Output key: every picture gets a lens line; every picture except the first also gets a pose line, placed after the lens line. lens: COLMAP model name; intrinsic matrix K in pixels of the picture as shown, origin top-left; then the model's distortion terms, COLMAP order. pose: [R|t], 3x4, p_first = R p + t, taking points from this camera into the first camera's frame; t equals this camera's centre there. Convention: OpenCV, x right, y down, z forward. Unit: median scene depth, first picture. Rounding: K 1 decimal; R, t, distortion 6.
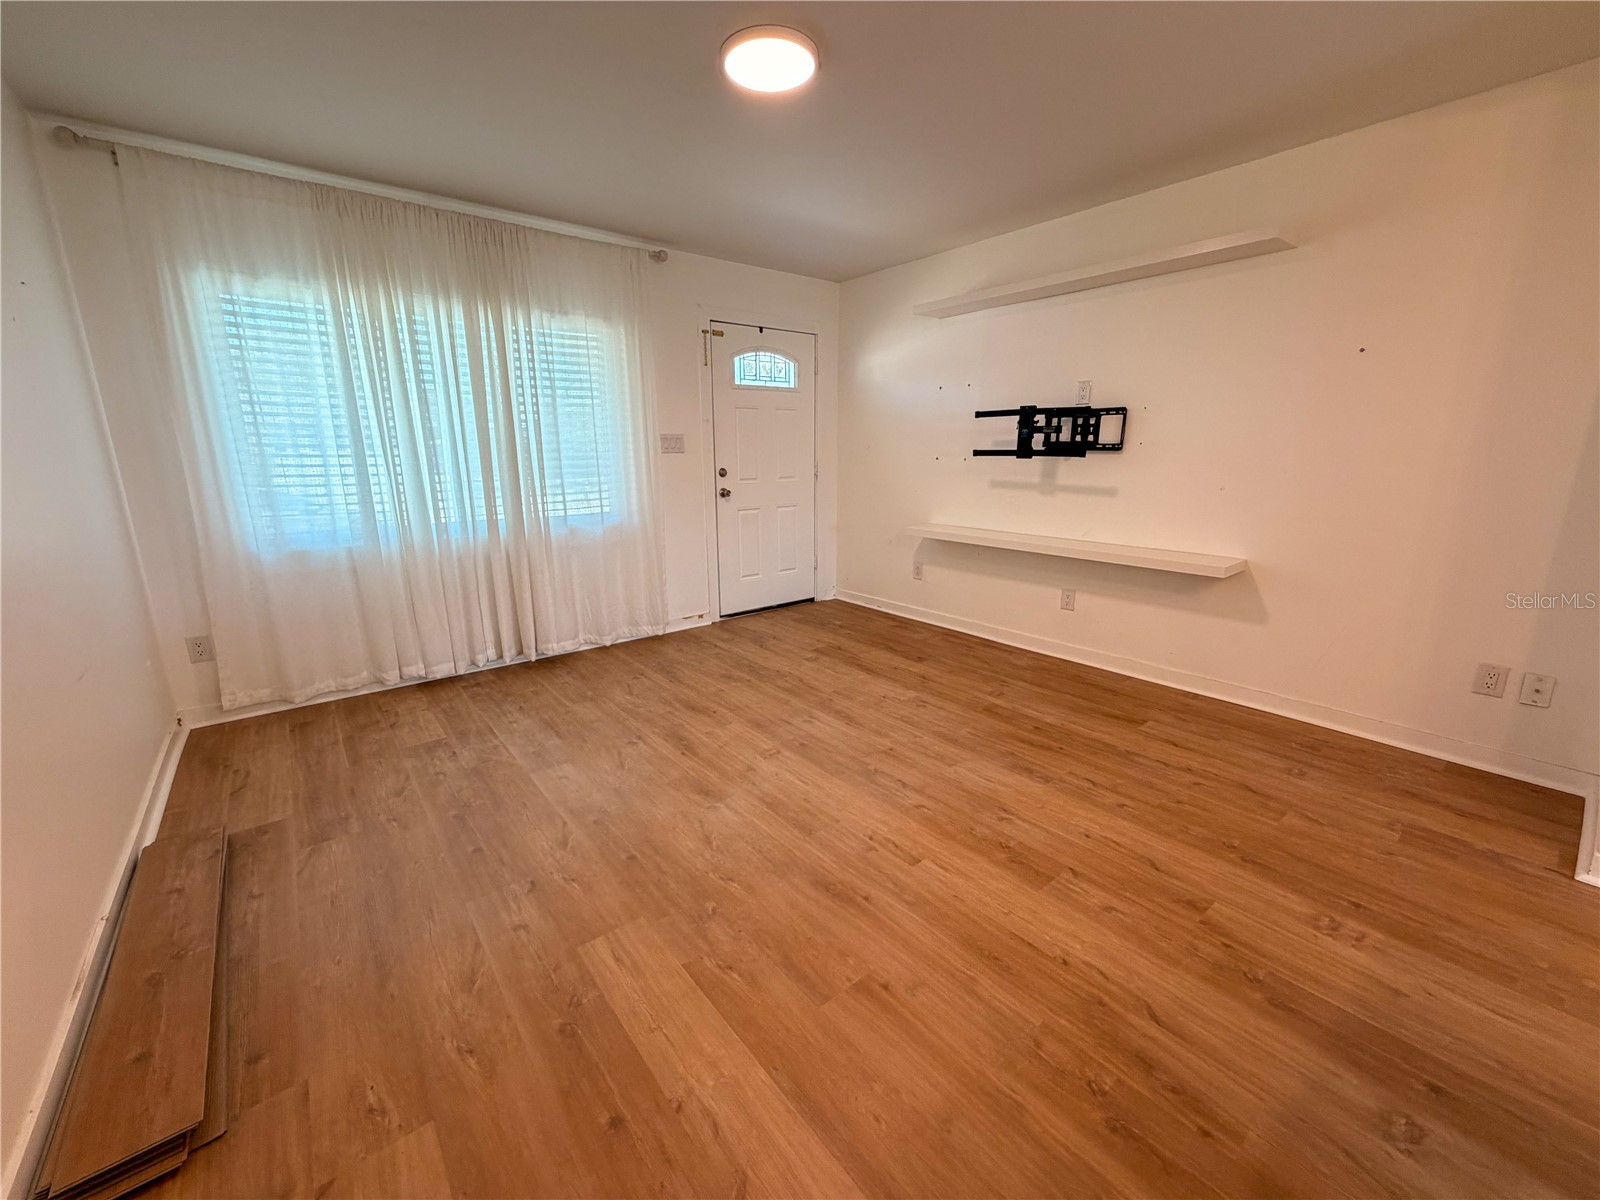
lens RADIAL K [[638.0, 0, 793.1], [0, 638.0, 604.9], [0, 0, 1]] dist [-0.000008, 0.000456]
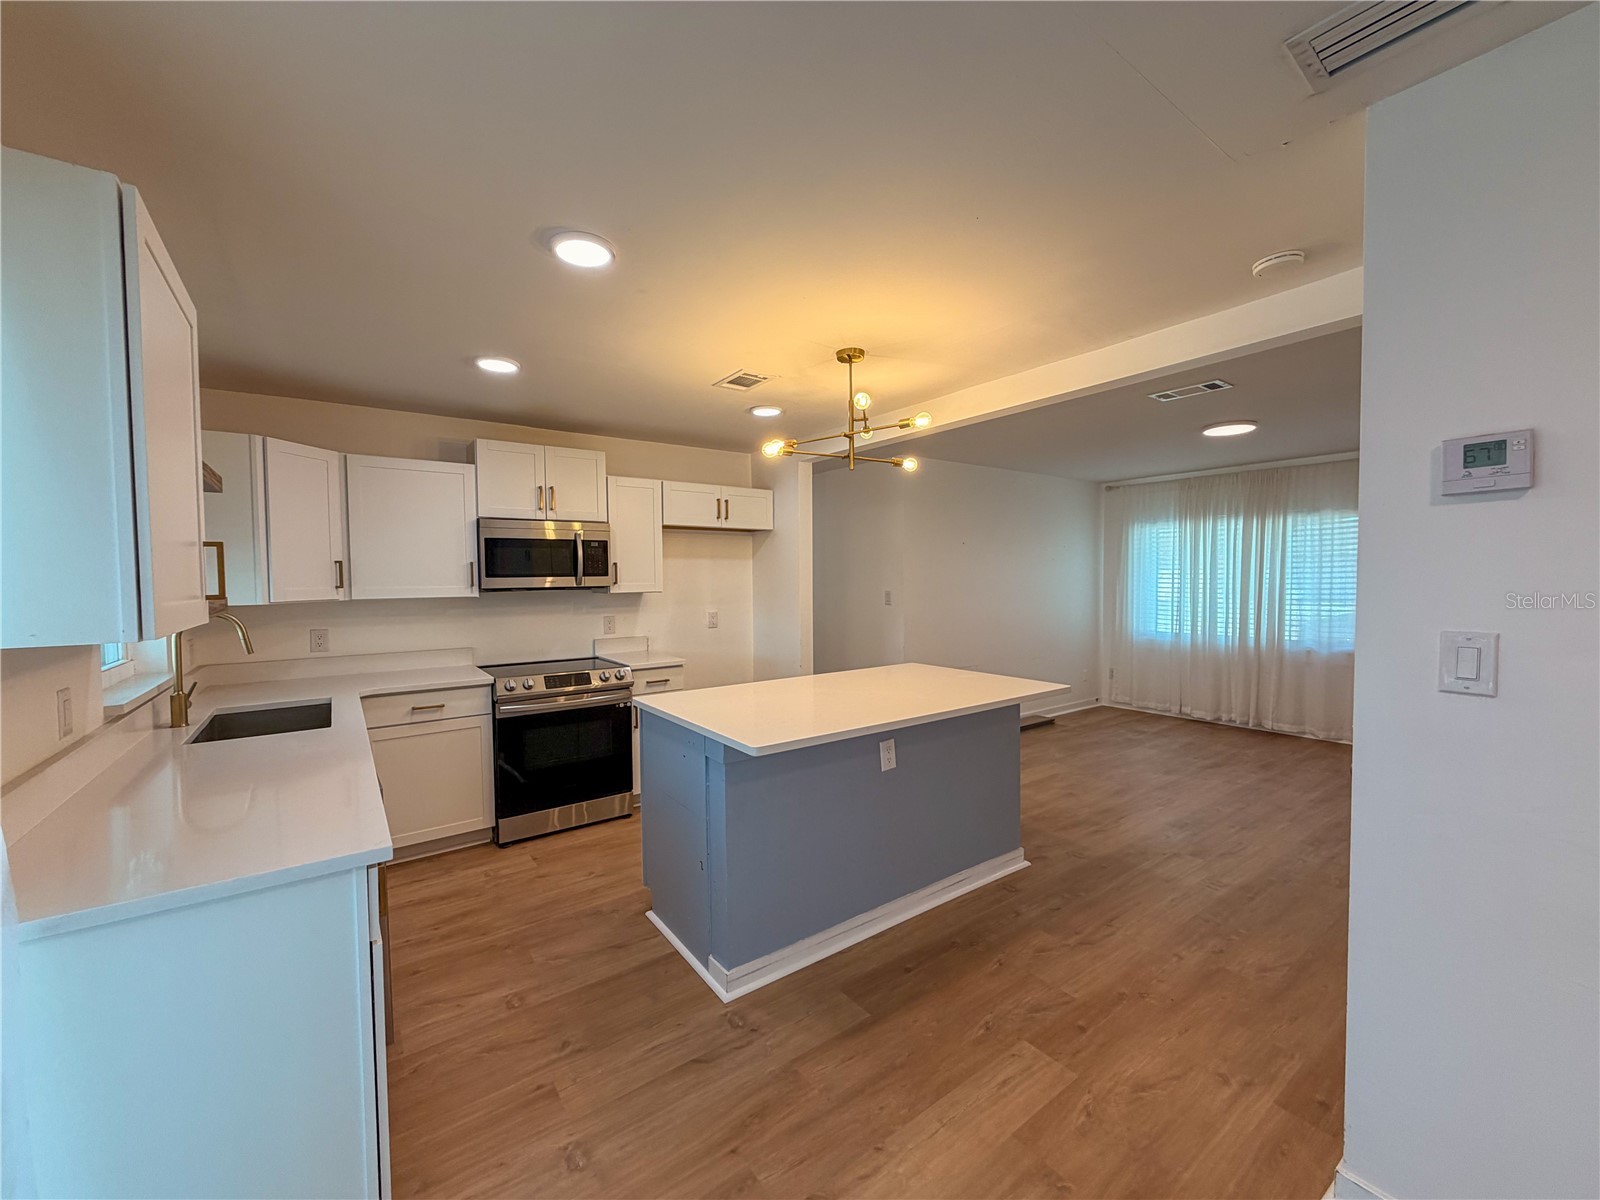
lens RADIAL K [[638.0, 0, 796.8], [0, 638.0, 602.4], [0, 0, 1]] dist [-0.000008, 0.000456]
pose [[-0.041894, 0.045383, -0.998091, 1.409716], [-0.228667, 0.972017, 0.053796, -0.046051], [0.972603, 0.230484, -0.030344, -0.137165]]
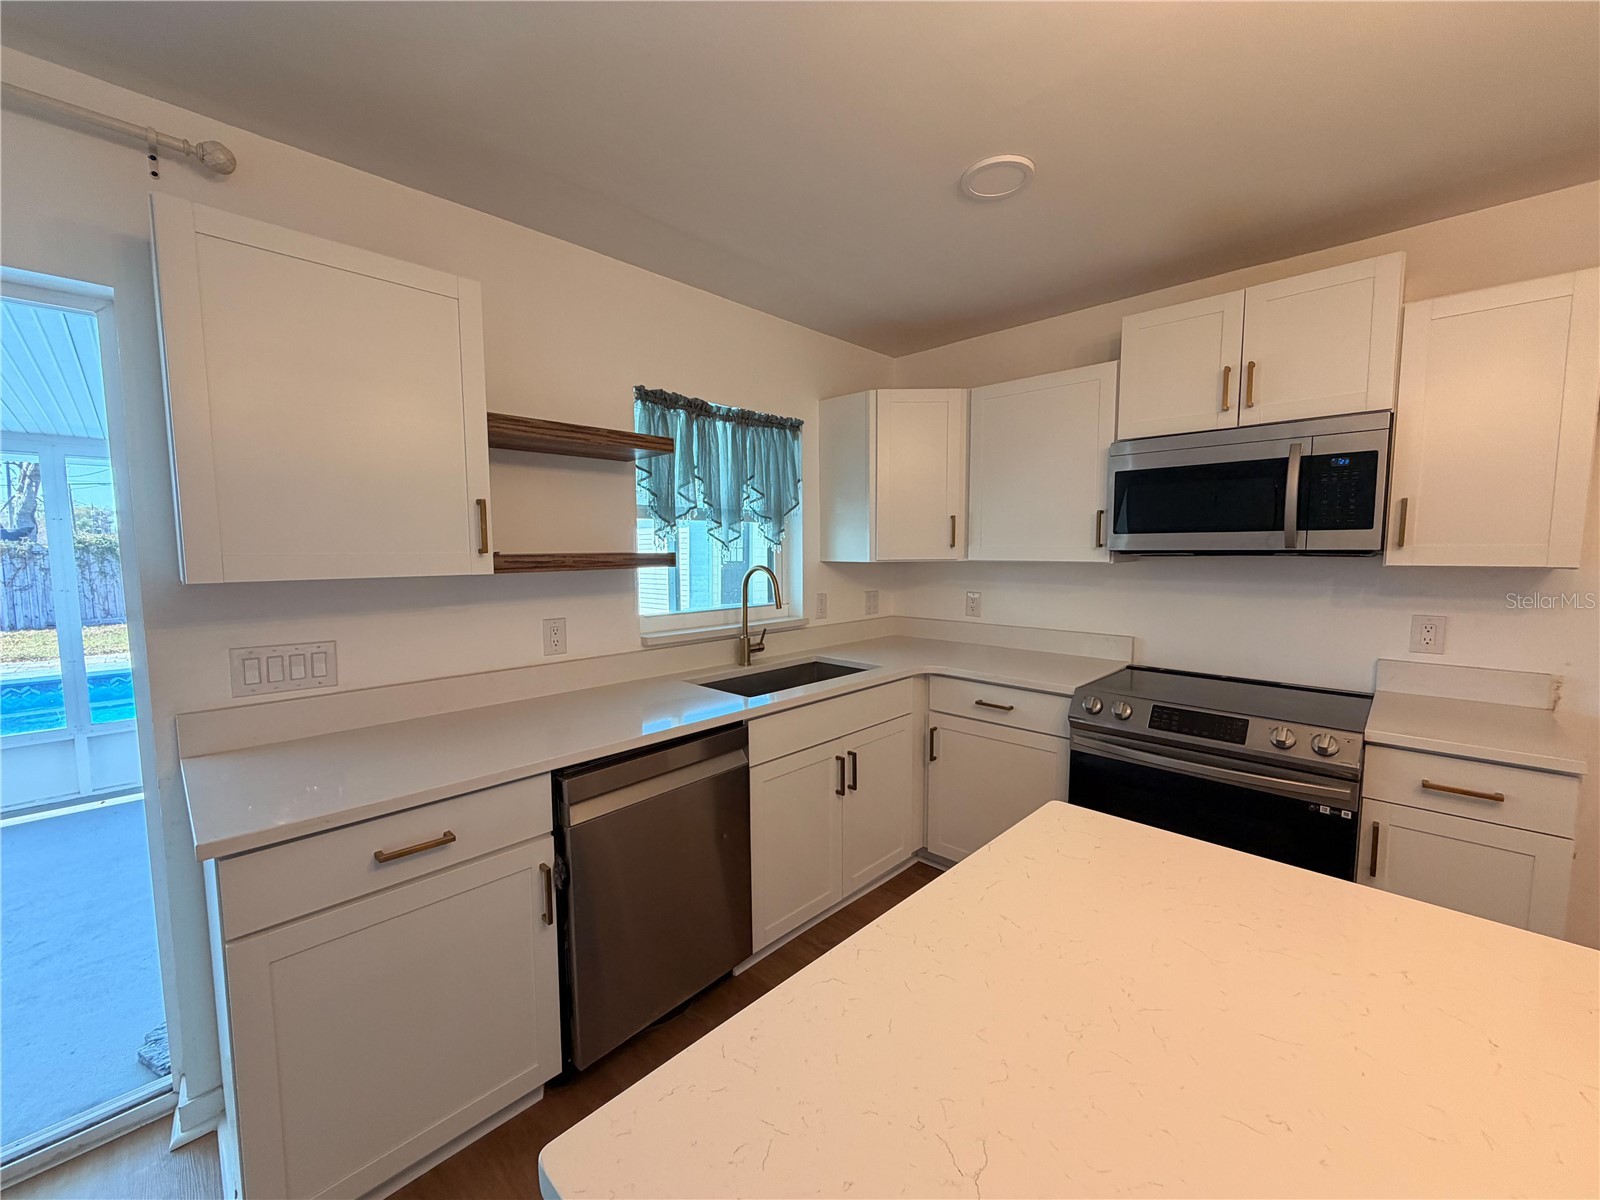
lens RADIAL K [[638.0, 0, 793.6], [0, 638.0, 601.4], [0, 0, 1]] dist [-0.000008, 0.000456]
pose [[-0.992396, 0.020707, -0.121332, 0.741977], [-0.019738, 0.946219, 0.322925, -0.058781], [0.121494, 0.322865, -0.938615, -0.043000]]
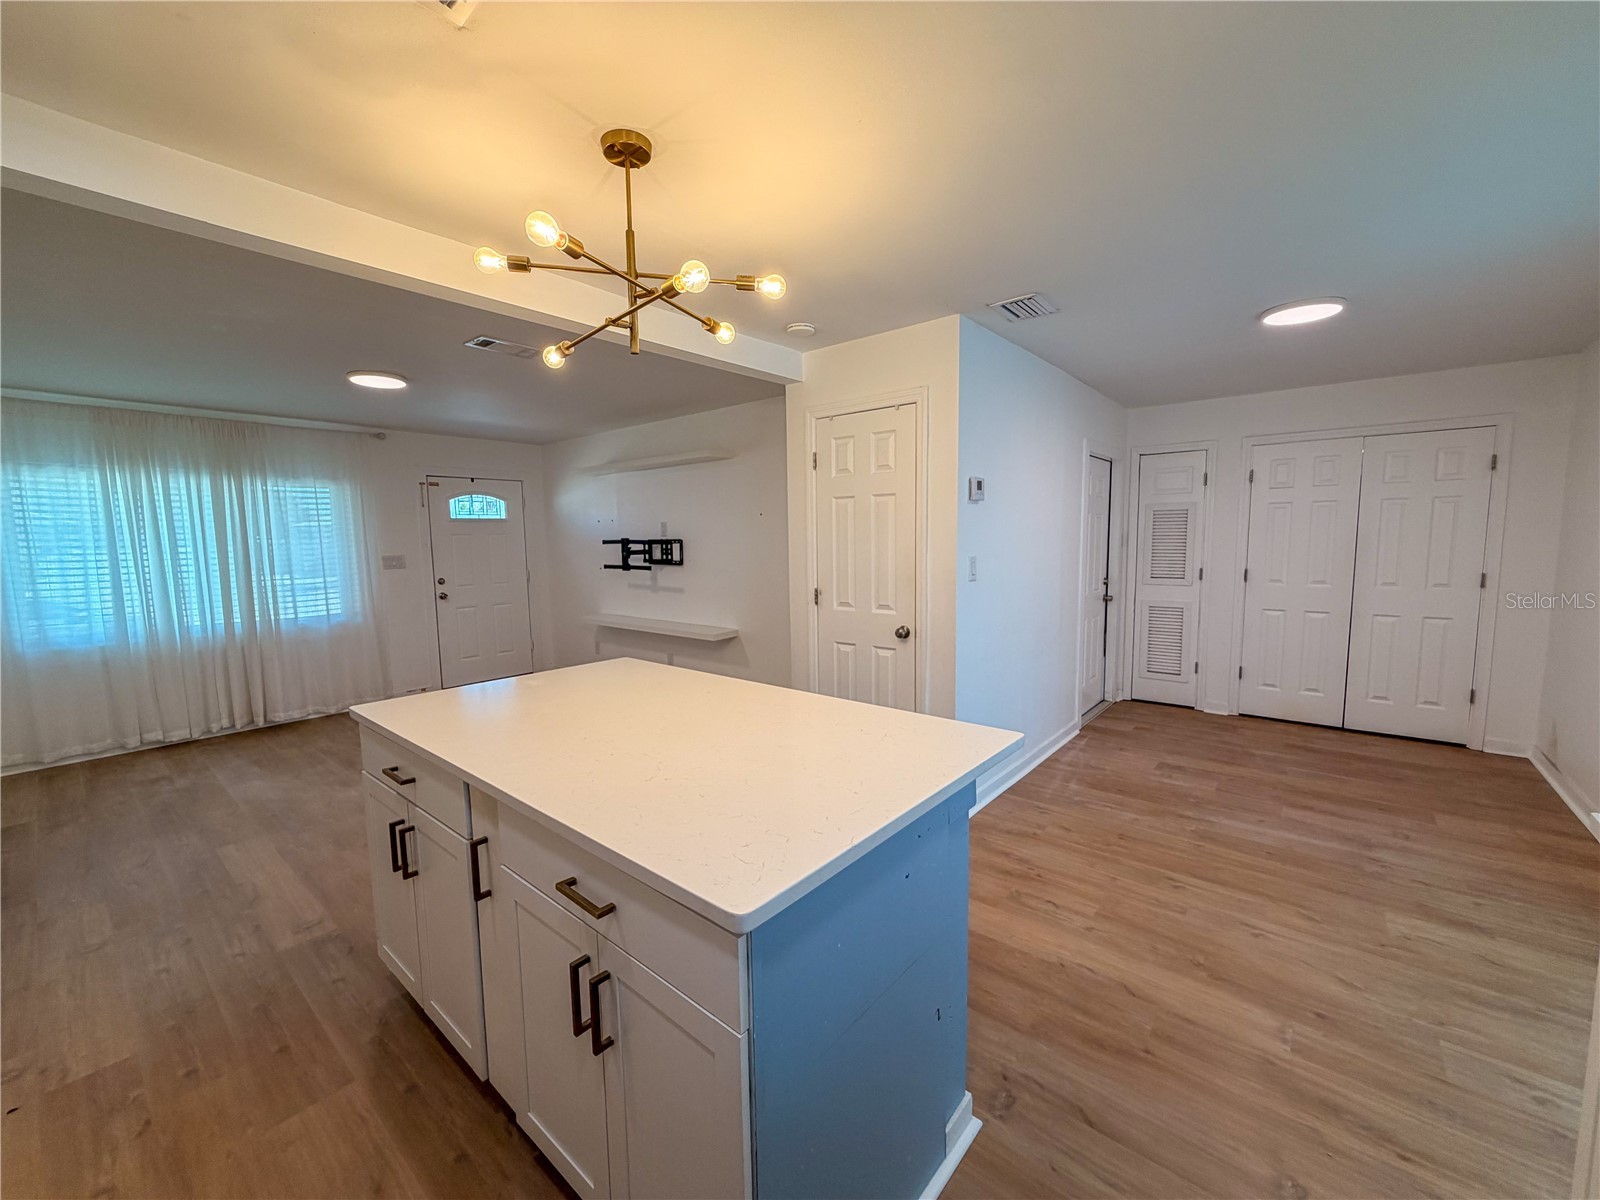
lens RADIAL K [[638.0, 0, 792.2], [0, 638.0, 603.6], [0, 0, 1]] dist [-0.000008, 0.000456]
pose [[0.980389, -0.031015, 0.194618, 0.509550], [0.057521, 0.989571, -0.132059, 0.088208], [-0.188493, 0.140664, 0.971949, -0.647560]]
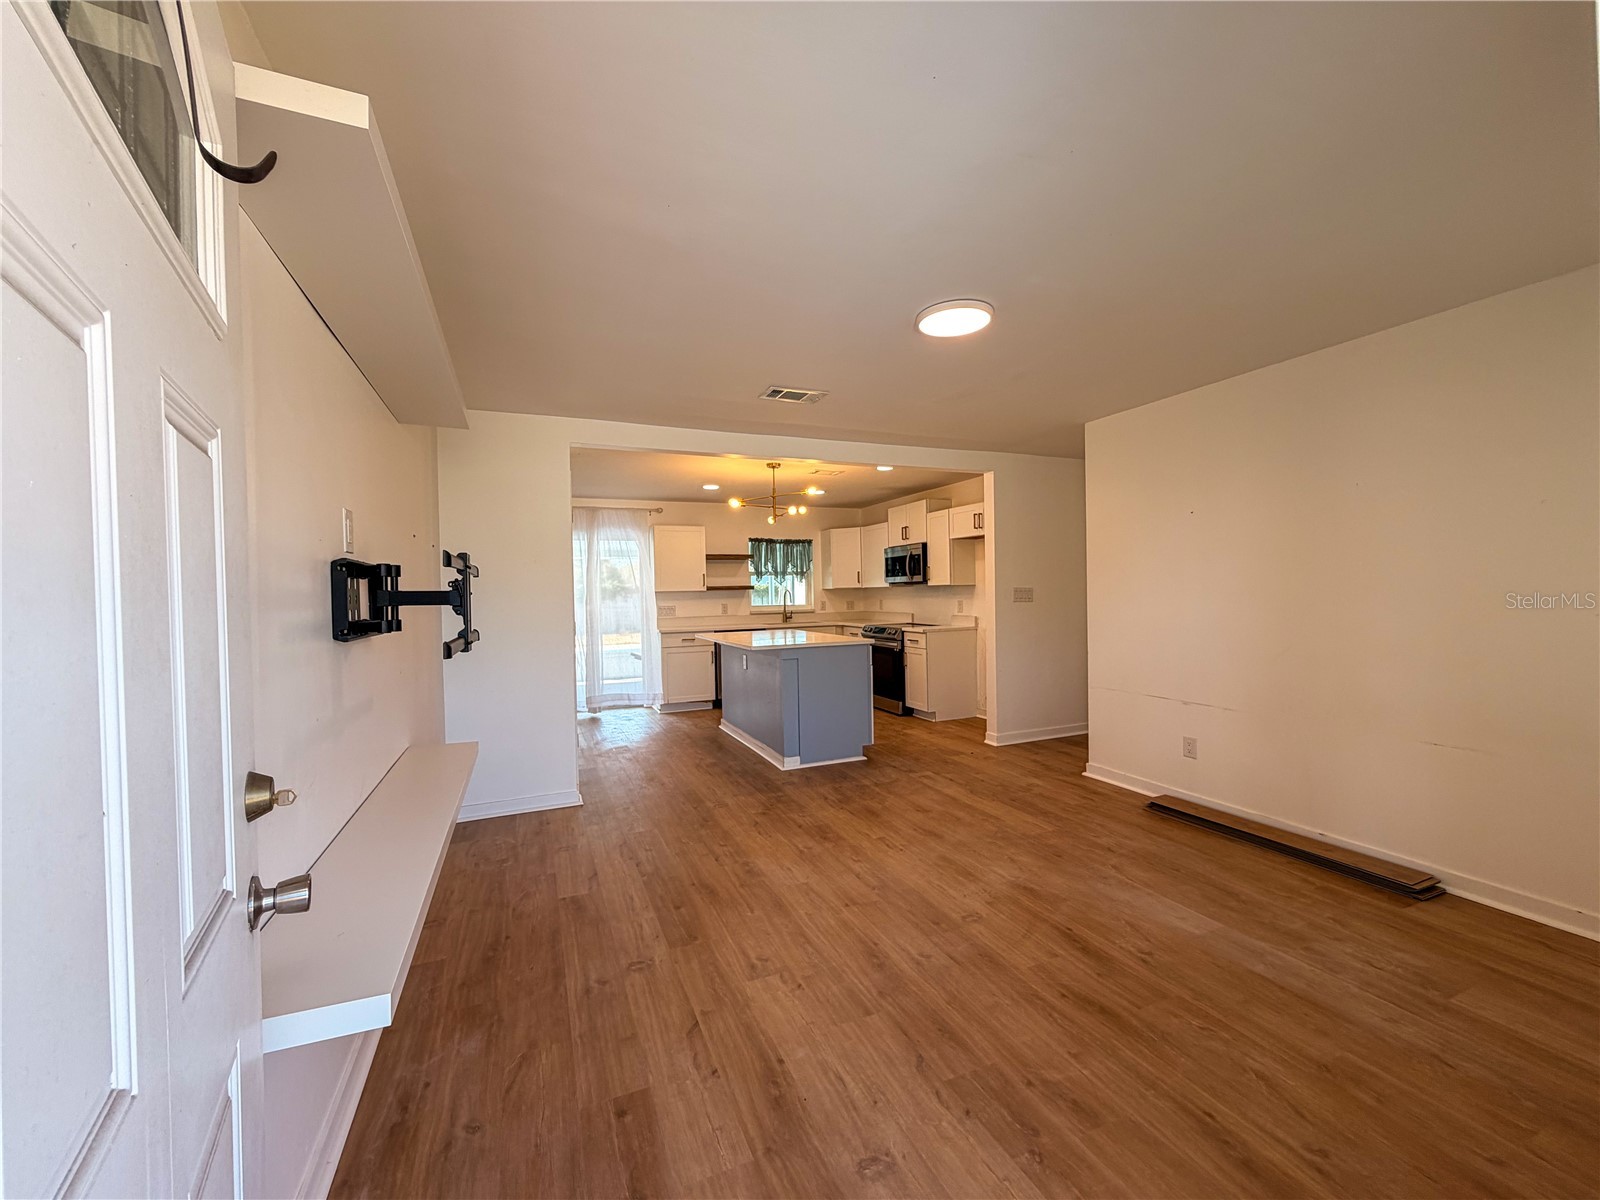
lens RADIAL K [[638.0, 0, 790.1], [0, 638.0, 601.5], [0, 0, 1]] dist [-0.000008, 0.000456]
pose [[-0.960753, 0.020614, 0.276639, -0.040607], [0.090690, 0.965779, 0.242996, -0.417150], [-0.262163, 0.258548, -0.929744, 1.576066]]
